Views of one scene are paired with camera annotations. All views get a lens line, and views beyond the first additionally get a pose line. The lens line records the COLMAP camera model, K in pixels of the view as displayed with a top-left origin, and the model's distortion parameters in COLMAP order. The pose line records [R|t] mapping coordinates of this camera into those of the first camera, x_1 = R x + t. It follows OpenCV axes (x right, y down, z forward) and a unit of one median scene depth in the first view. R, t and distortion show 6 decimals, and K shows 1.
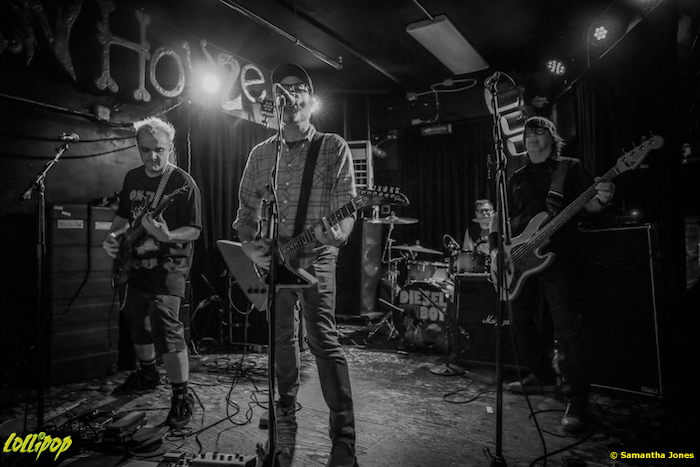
lens RADIAL K [[479.2, 0, 350.0], [0, 479.2, 233.5], [0, 0, 1]] dist [-0.113326, 0.101315]
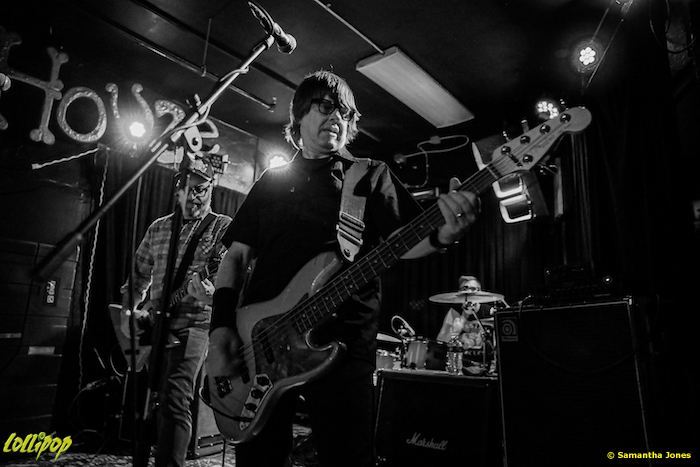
lens RADIAL K [[479.2, 0, 350.0], [0, 479.2, 233.5], [0, 0, 1]] dist [-0.113326, 0.101315]
pose [[0.990722, 0.024997, -0.133584, 0.225498], [-0.049362, 0.981998, -0.182329, 0.015857], [0.126621, 0.187232, 0.974121, 0.220099]]
